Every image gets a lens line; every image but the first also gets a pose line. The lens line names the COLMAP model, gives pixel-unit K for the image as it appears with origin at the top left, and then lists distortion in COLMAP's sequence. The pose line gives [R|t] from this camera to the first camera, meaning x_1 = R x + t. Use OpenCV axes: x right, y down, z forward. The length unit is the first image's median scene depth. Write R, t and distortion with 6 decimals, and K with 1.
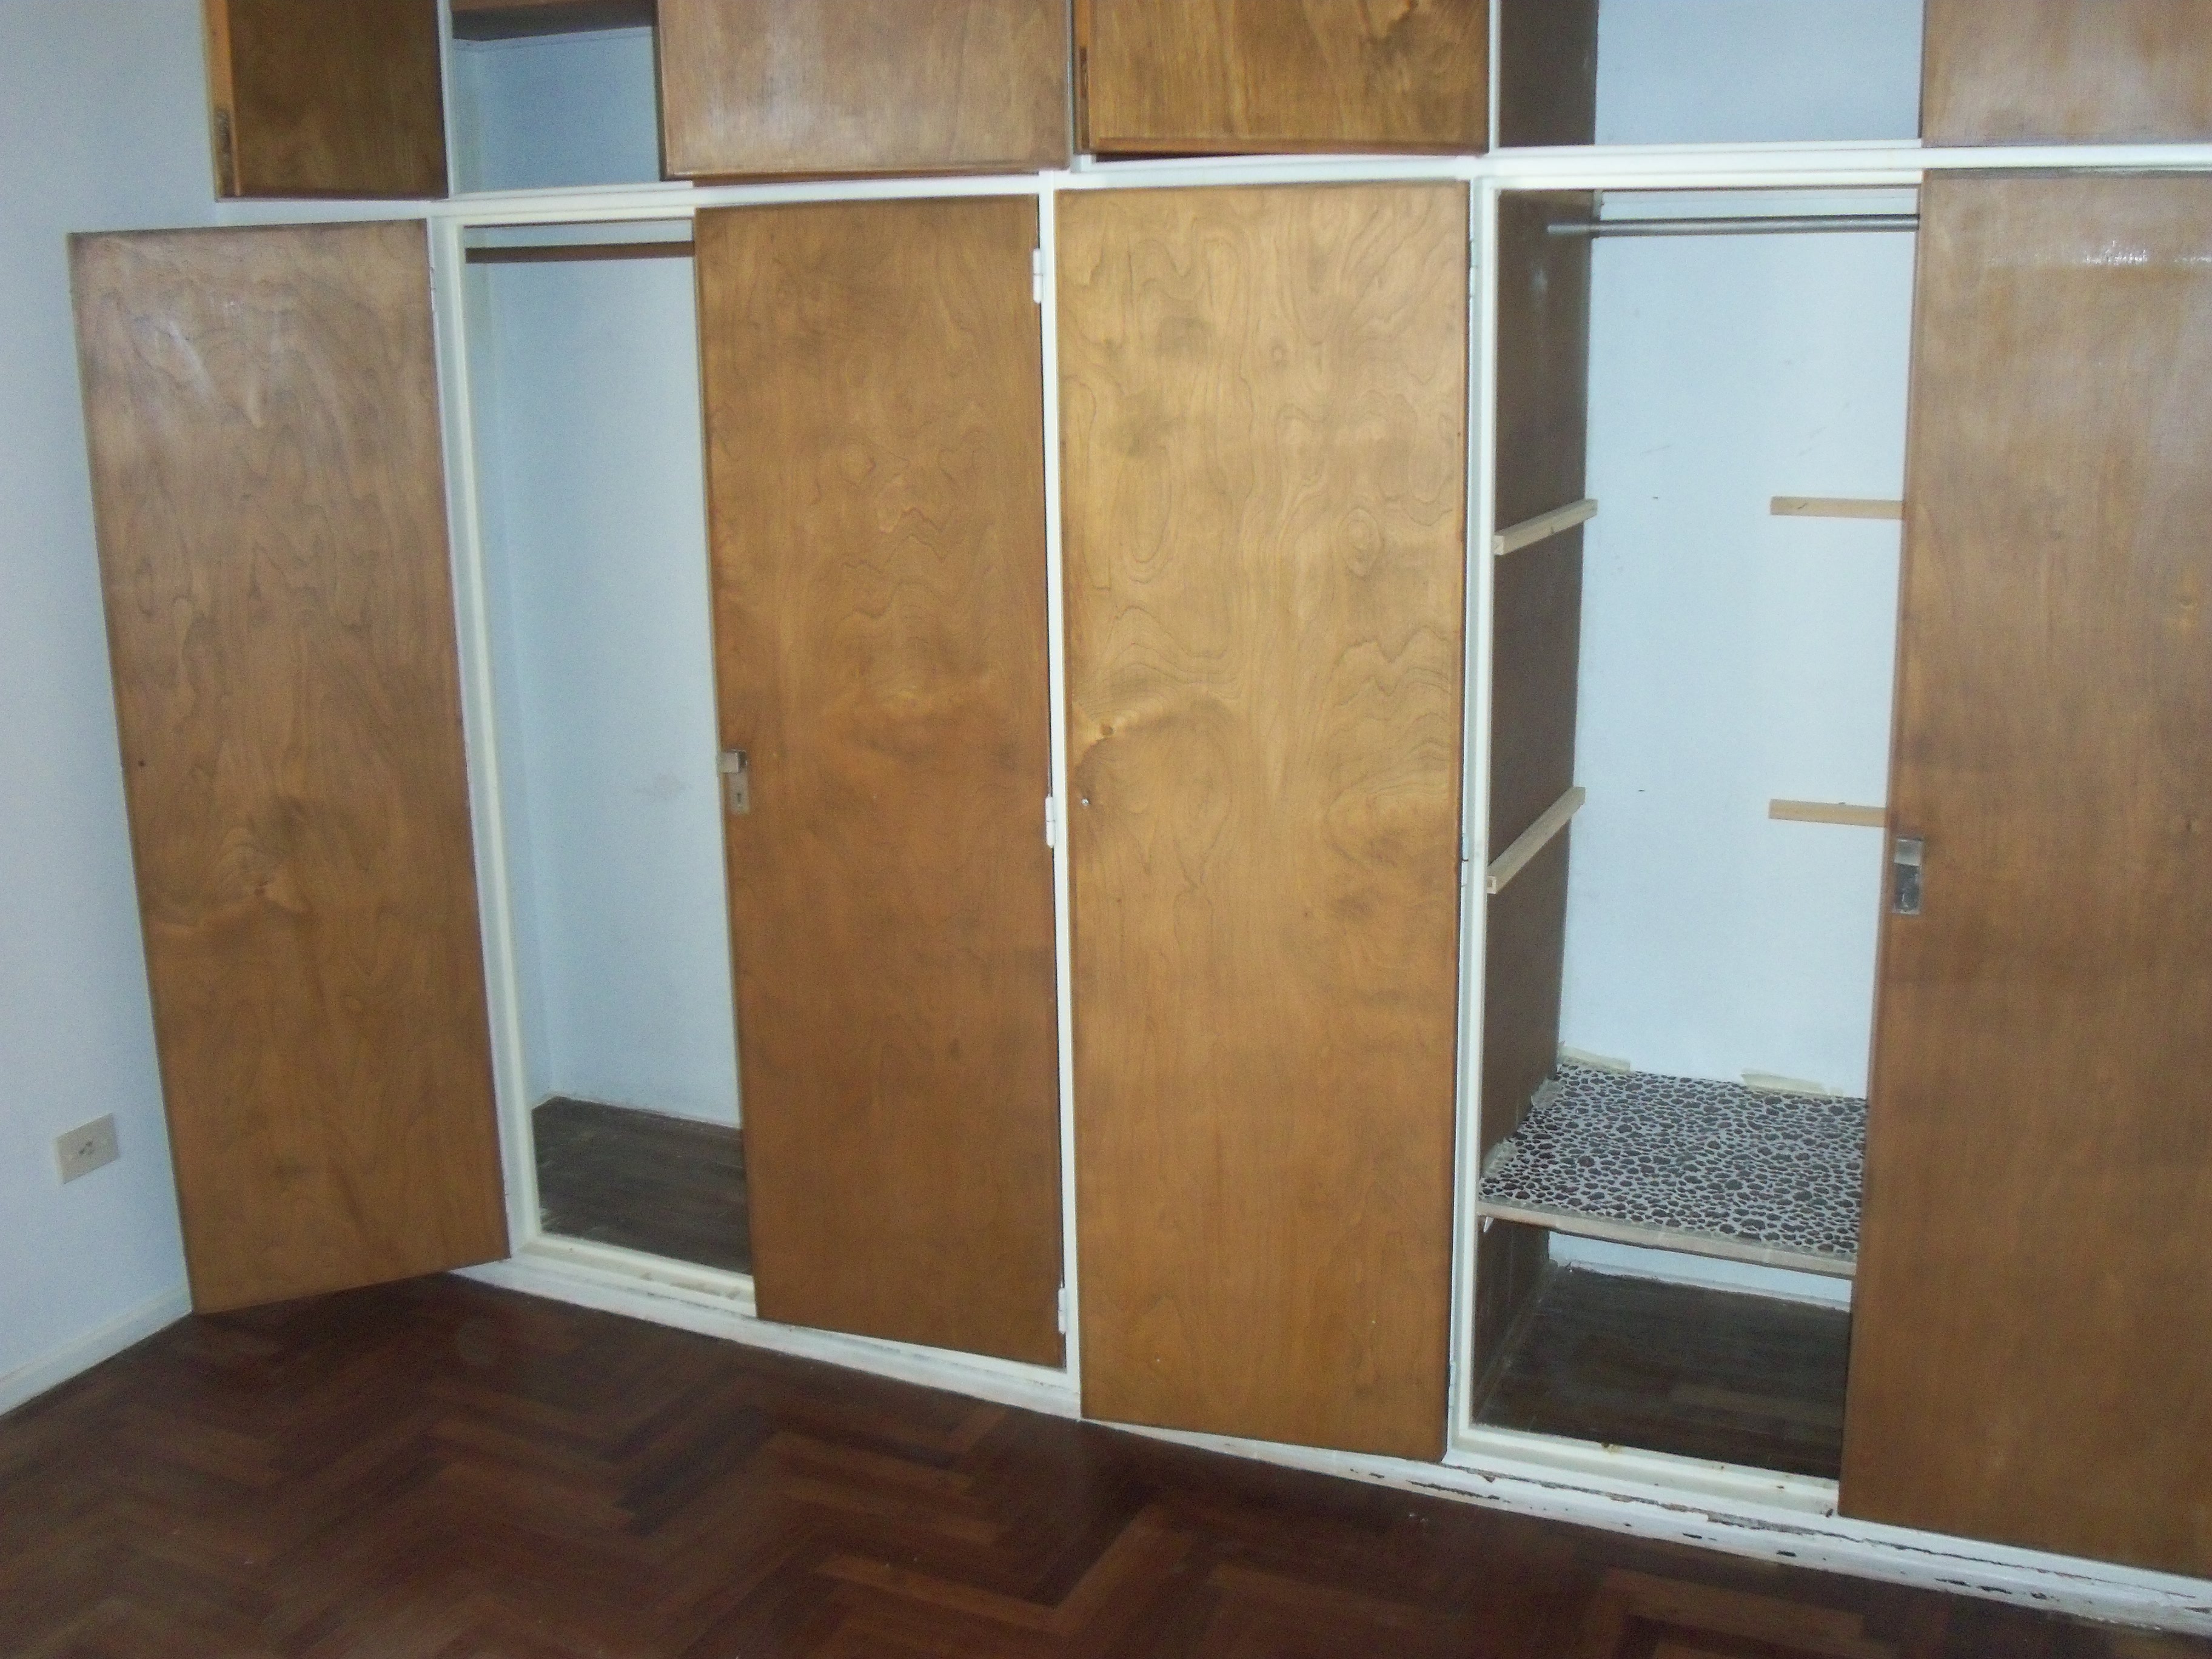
lens RADIAL K [[2284.6, 0, 1093.9], [0, 2284.6, 816.5], [0, 0, 1]] dist [-0.149544, 0.080710]
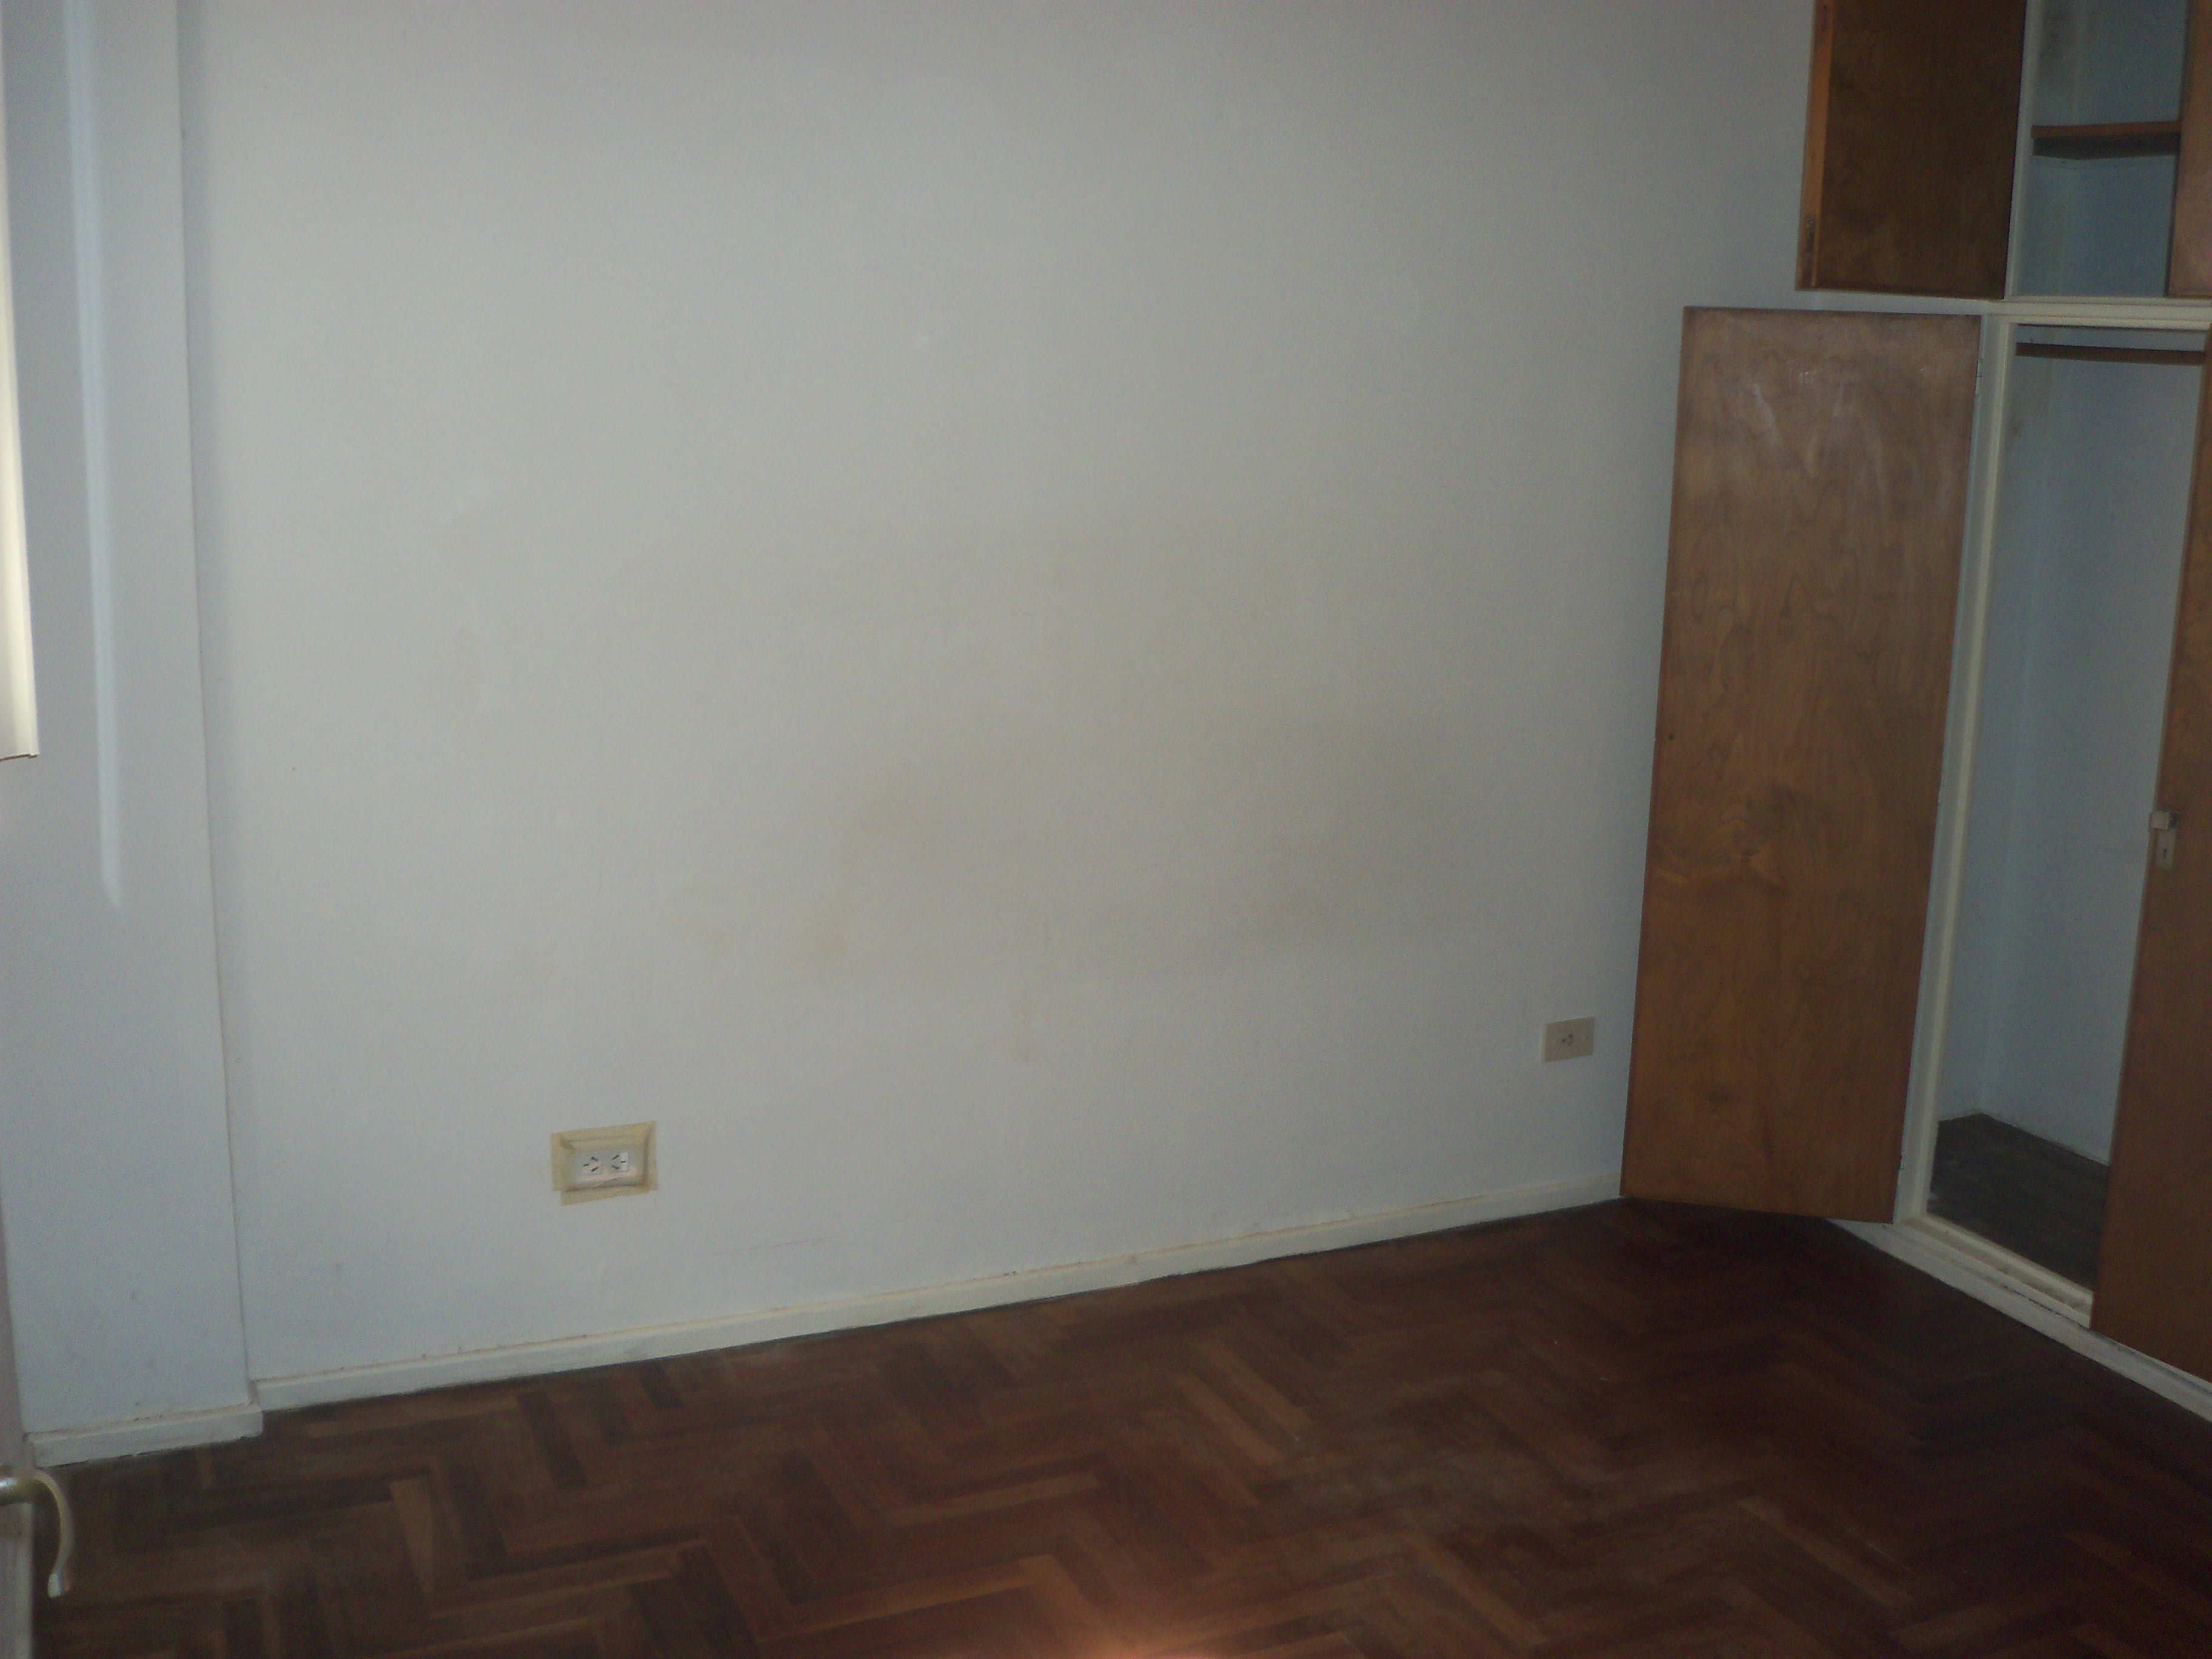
lens RADIAL K [[2284.6, 0, 1093.9], [0, 2284.6, 816.5], [0, 0, 1]] dist [-0.149544, 0.080710]
pose [[0.755082, 0.170451, -0.633086, 0.126765], [-0.190693, 0.980964, 0.036674, 0.033362], [0.627286, 0.093034, 0.773212, -0.155826]]
